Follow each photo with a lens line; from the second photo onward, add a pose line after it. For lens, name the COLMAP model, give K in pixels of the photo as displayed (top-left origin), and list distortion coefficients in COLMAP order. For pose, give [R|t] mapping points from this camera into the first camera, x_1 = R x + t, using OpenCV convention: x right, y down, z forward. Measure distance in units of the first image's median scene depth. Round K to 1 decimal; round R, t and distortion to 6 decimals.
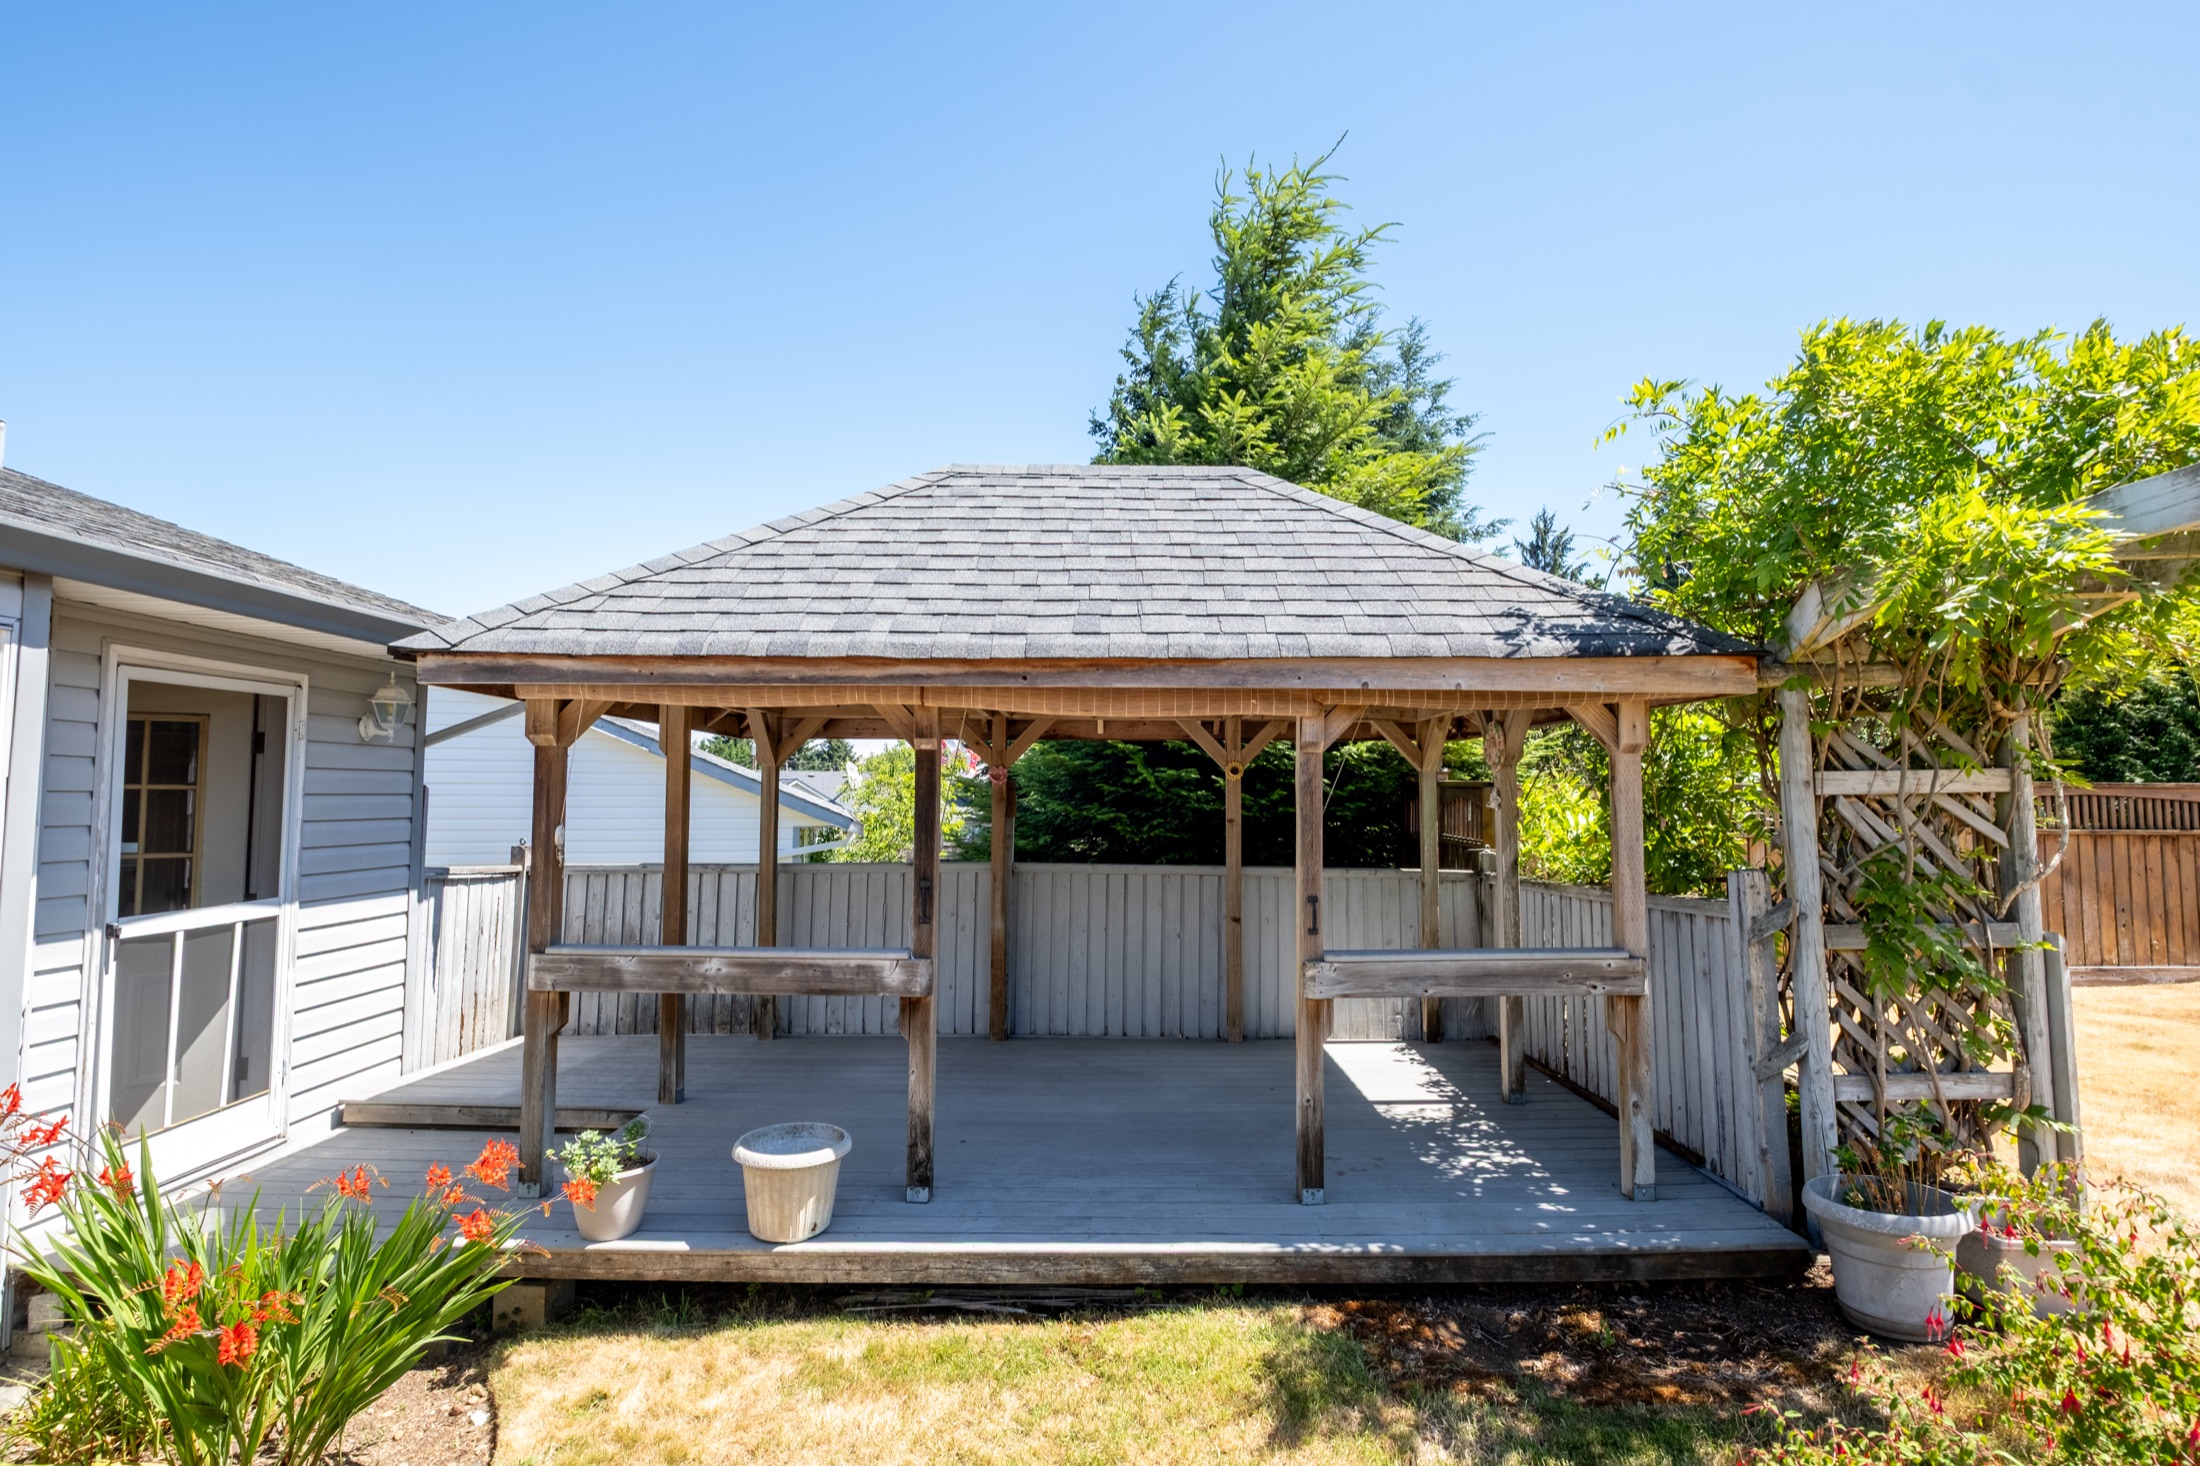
lens RADIAL K [[1069.0, 0, 1101.8], [0, 1069.0, 731.6], [0, 0, 1]] dist [0.001224, 0.000164]
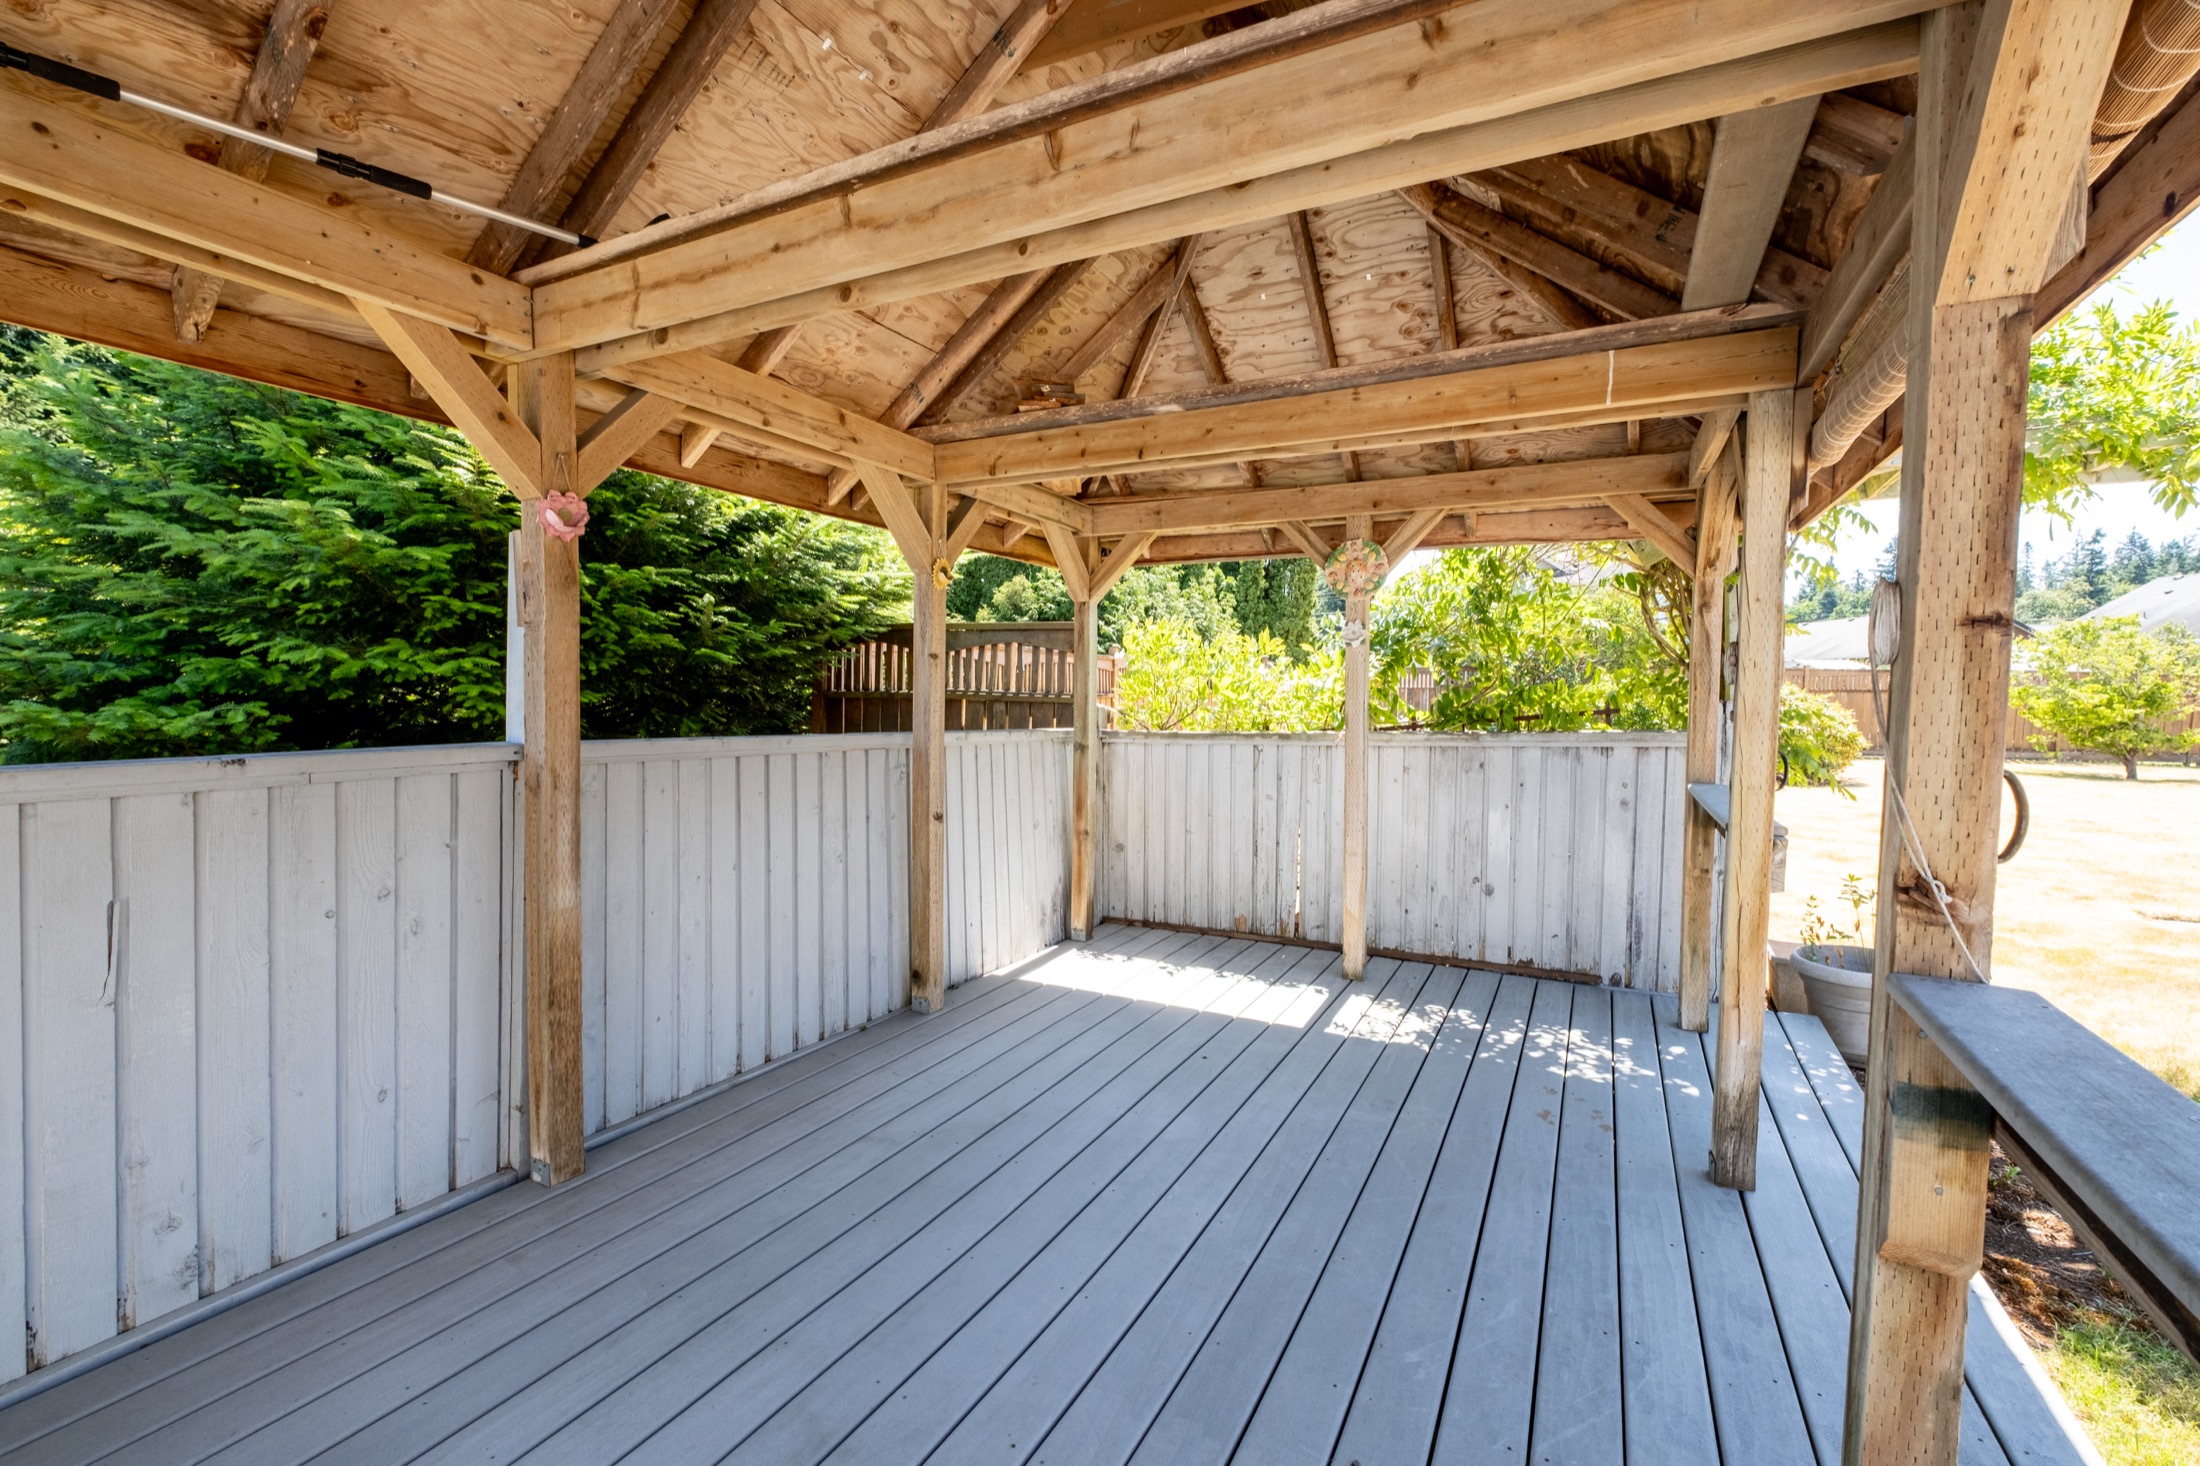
lens RADIAL K [[963.3, 0, 1100.1], [0, 963.3, 721.4], [0, 0, 1]] dist [-0.001517, -0.000012]
pose [[0.460653, -0.027452, 0.887156, -0.318304], [-0.064334, 0.995860, 0.064221, 0.076871], [-0.885246, -0.086658, 0.456979, 0.654922]]
